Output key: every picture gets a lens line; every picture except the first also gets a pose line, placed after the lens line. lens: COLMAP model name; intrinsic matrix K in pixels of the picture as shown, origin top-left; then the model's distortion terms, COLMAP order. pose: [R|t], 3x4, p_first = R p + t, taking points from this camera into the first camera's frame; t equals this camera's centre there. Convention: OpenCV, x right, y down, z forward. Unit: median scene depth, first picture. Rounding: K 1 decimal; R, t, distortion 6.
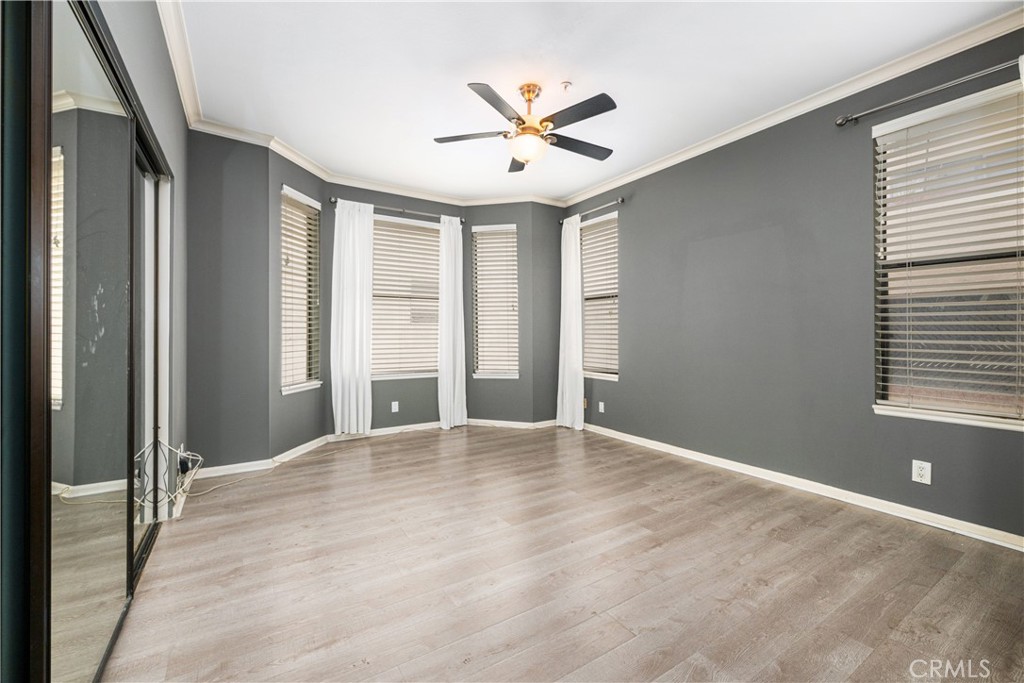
lens RADIAL K [[424.8, 0, 514.0], [0, 424.8, 334.0], [0, 0, 1]] dist [-0.000794, 0.000056]
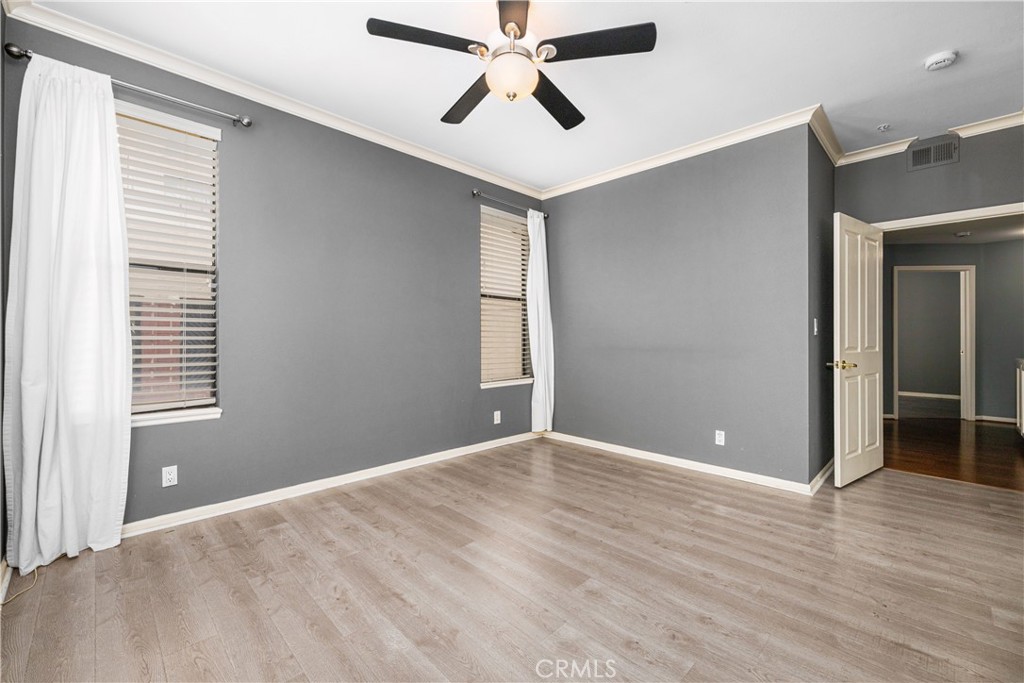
lens RADIAL K [[424.8, 0, 514.0], [0, 424.8, 334.0], [0, 0, 1]] dist [-0.000794, 0.000056]
pose [[-0.211941, 0.005659, 0.977266, -0.595606], [-0.003507, 0.999972, -0.006551, -0.003661], [-0.977276, -0.004815, -0.211916, 1.028059]]
